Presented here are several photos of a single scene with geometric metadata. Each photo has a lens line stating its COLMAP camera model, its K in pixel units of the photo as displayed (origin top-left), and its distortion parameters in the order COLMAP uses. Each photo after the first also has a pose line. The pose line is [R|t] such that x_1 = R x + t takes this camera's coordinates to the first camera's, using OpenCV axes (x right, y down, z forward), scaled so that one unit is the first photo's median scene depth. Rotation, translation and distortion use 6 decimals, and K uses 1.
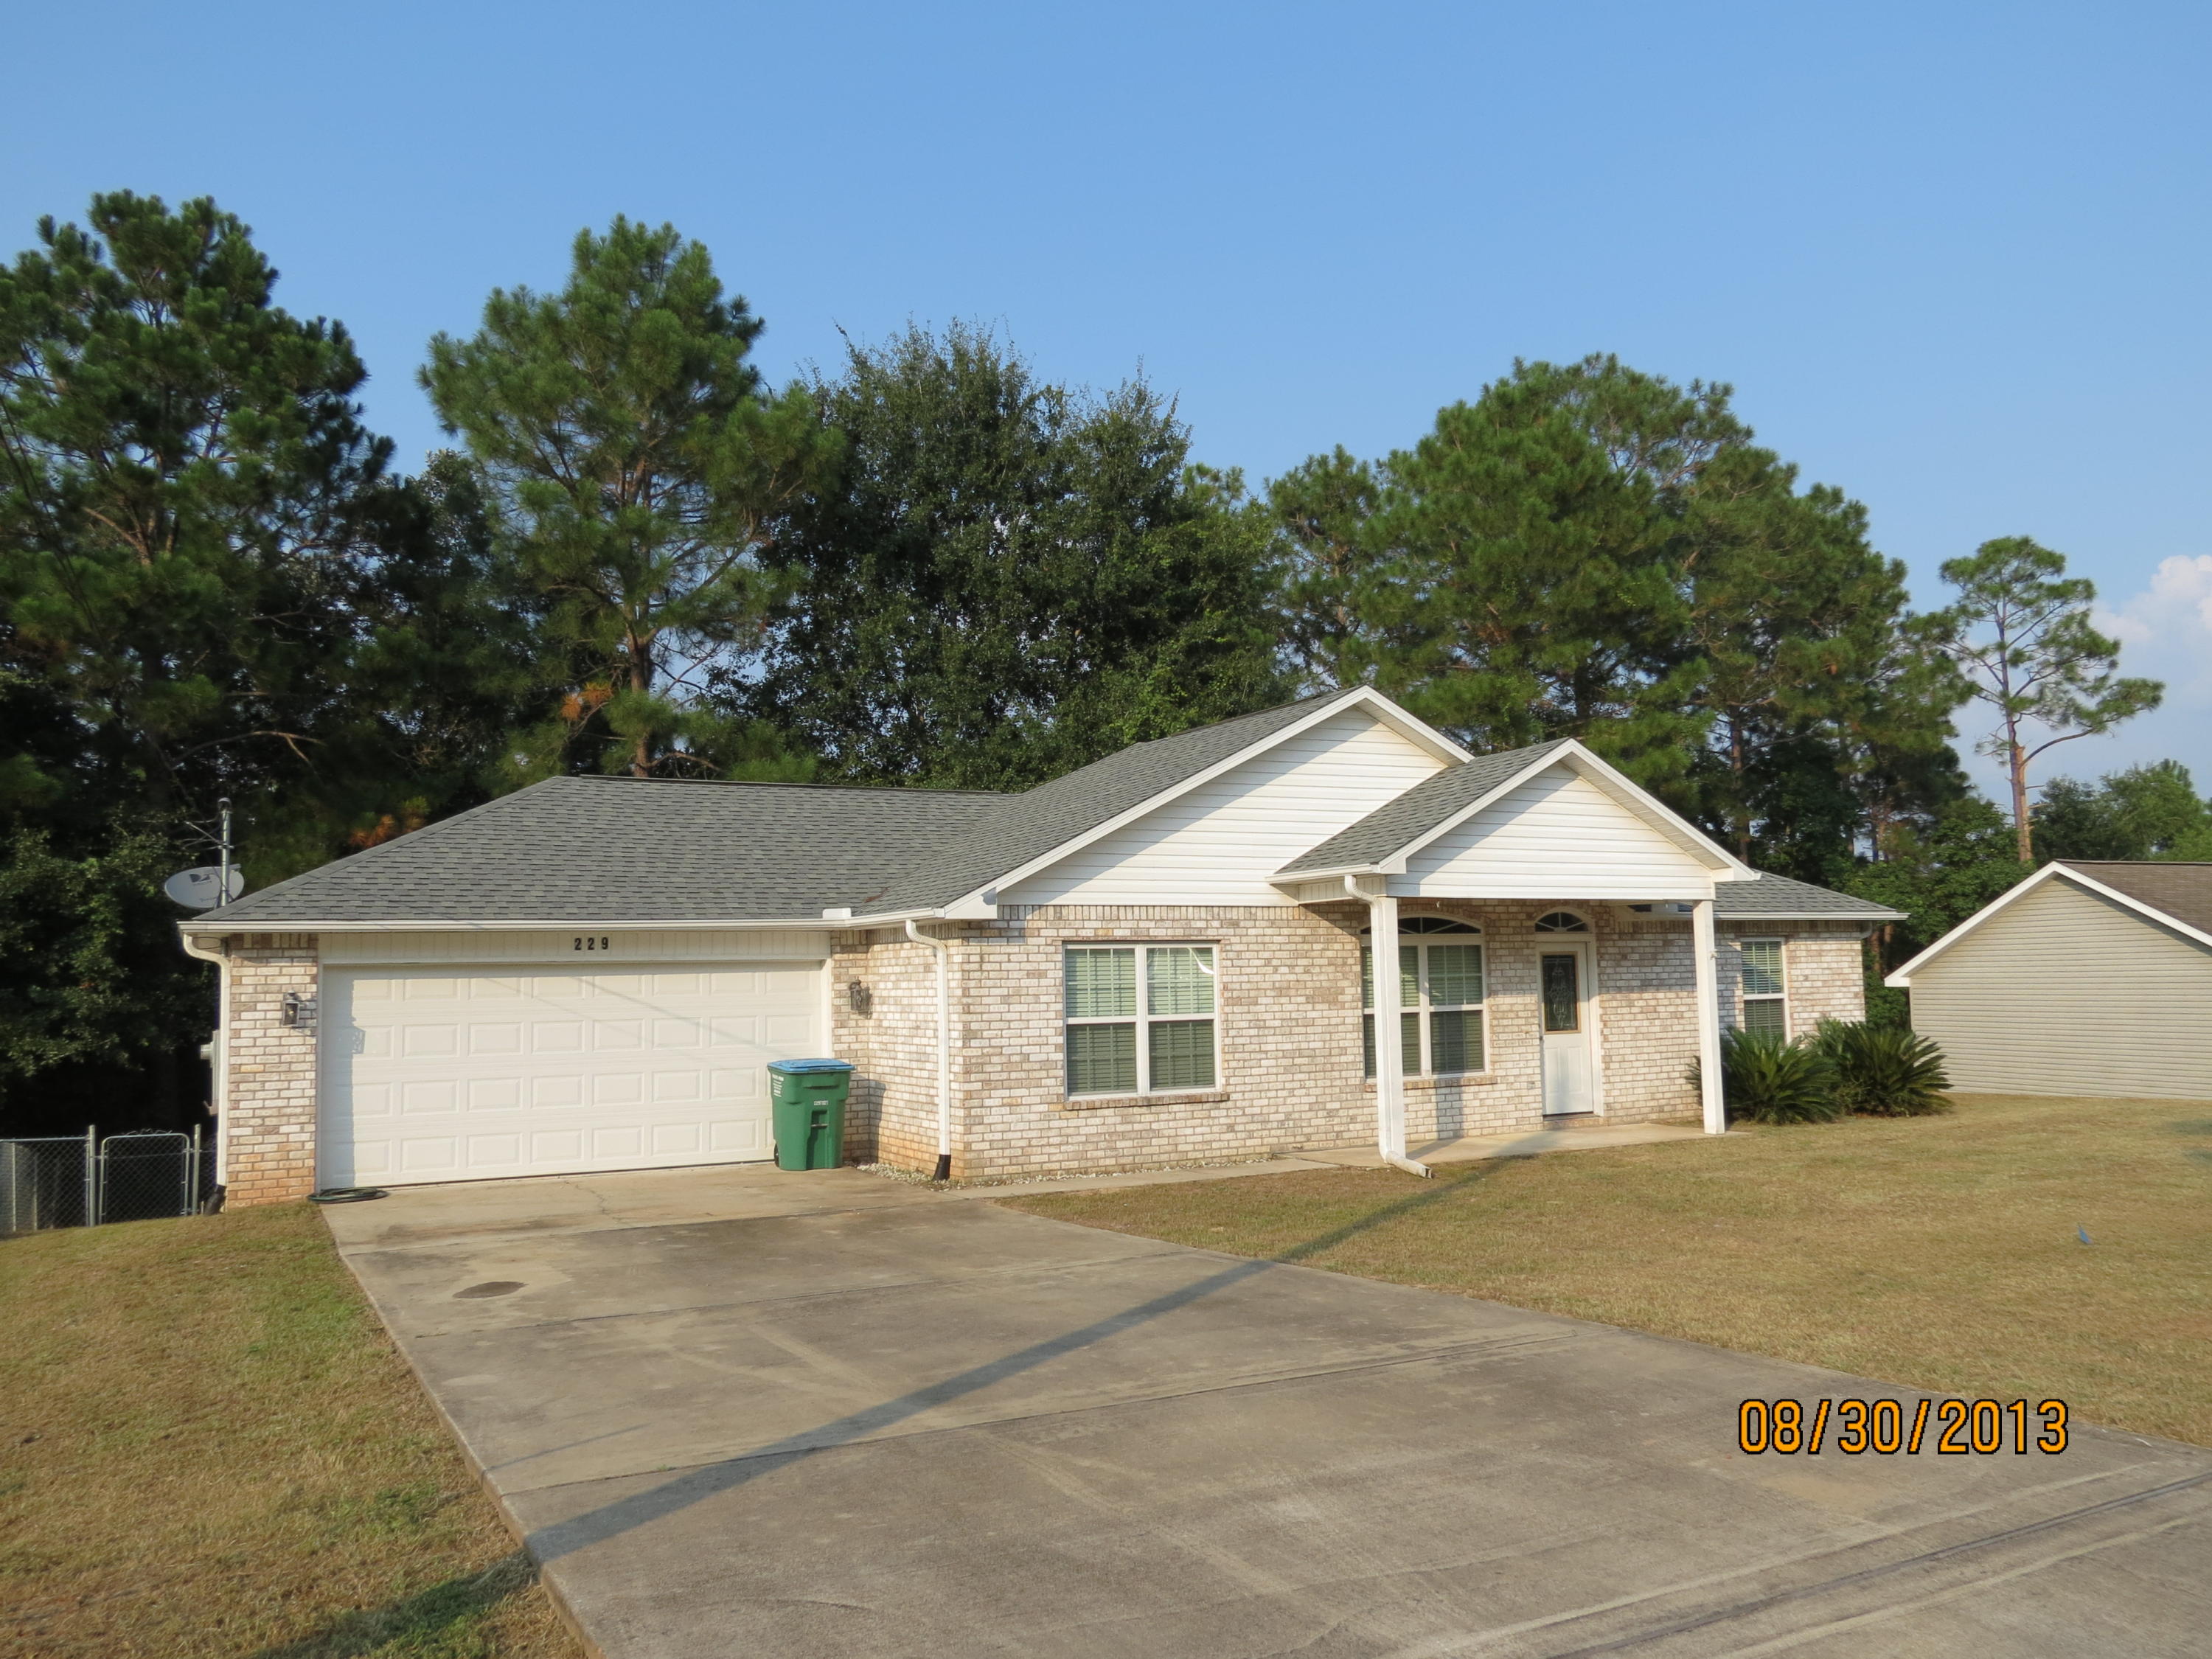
lens RADIAL K [[1627.3, 0, 1104.4], [0, 1627.3, 829.3], [0, 0, 1]] dist [-0.016043, -0.004545]
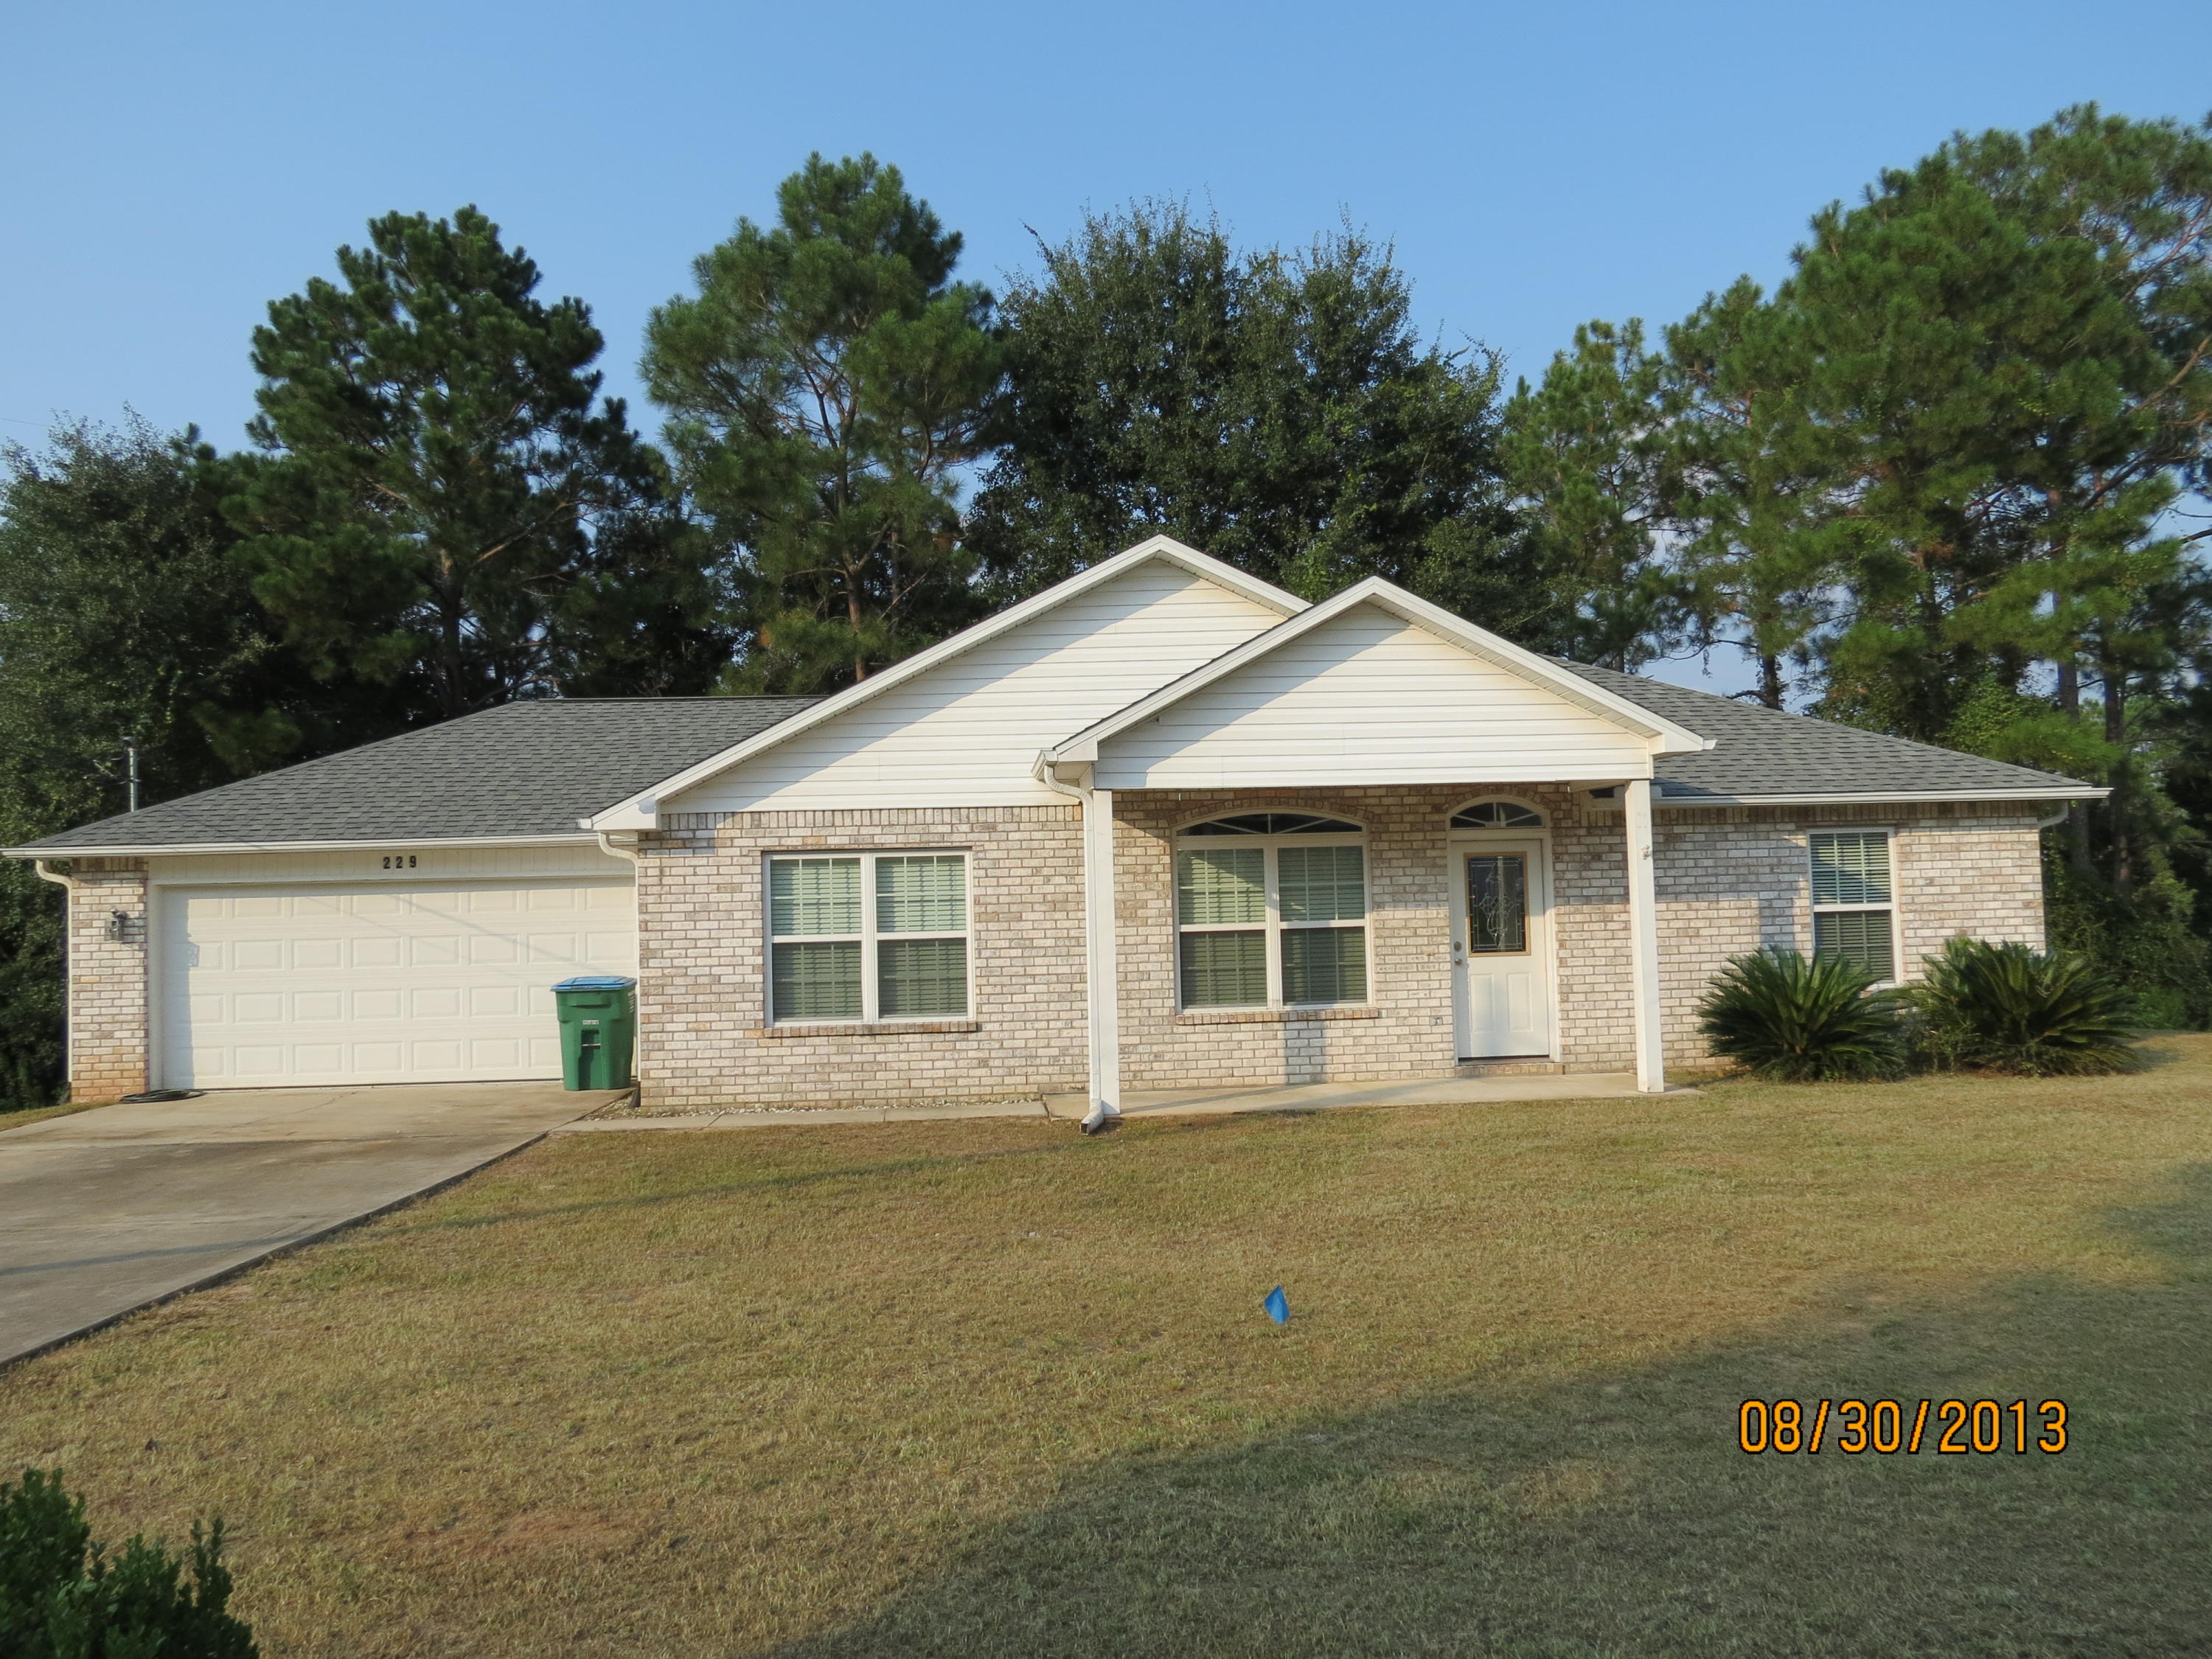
lens RADIAL K [[1550.7, 0, 1102.5], [0, 1550.7, 835.9], [0, 0, 1]] dist [-0.029103, 0.016558]
pose [[0.918687, -0.021513, -0.394400, 0.441660], [0.044837, 0.997741, 0.050018, 0.023550], [0.392433, -0.063634, 0.917577, 0.262211]]
